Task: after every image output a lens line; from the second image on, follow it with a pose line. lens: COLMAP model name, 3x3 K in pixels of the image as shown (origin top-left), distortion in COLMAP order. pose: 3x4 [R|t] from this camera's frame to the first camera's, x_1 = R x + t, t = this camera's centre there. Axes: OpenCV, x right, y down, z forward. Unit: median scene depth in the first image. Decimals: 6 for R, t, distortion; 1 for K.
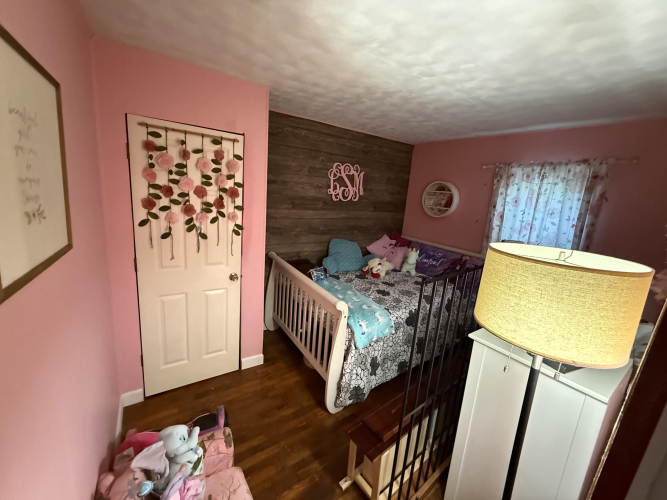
lens RADIAL K [[264.6, 0, 331.4], [0, 264.6, 247.9], [0, 0, 1]] dist [0.000625, -0.000227]
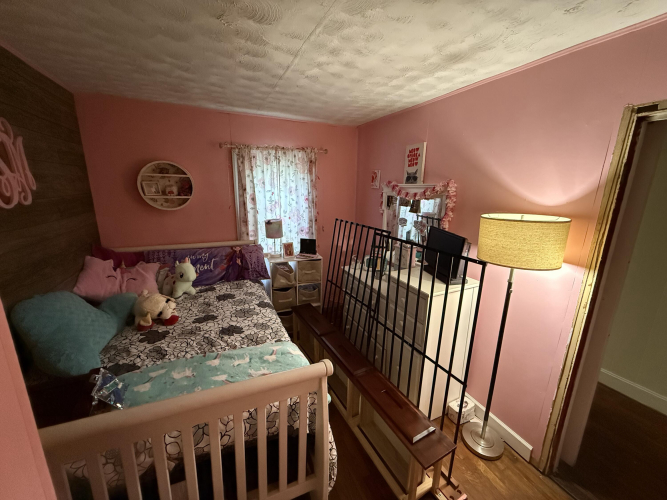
lens RADIAL K [[264.6, 0, 331.4], [0, 264.6, 247.9], [0, 0, 1]] dist [0.000625, -0.000227]
pose [[0.168095, -0.298537, 0.939478, -0.322947], [0.208422, 0.942257, 0.262129, -0.149905], [-0.963486, 0.151746, 0.220610, 0.539600]]
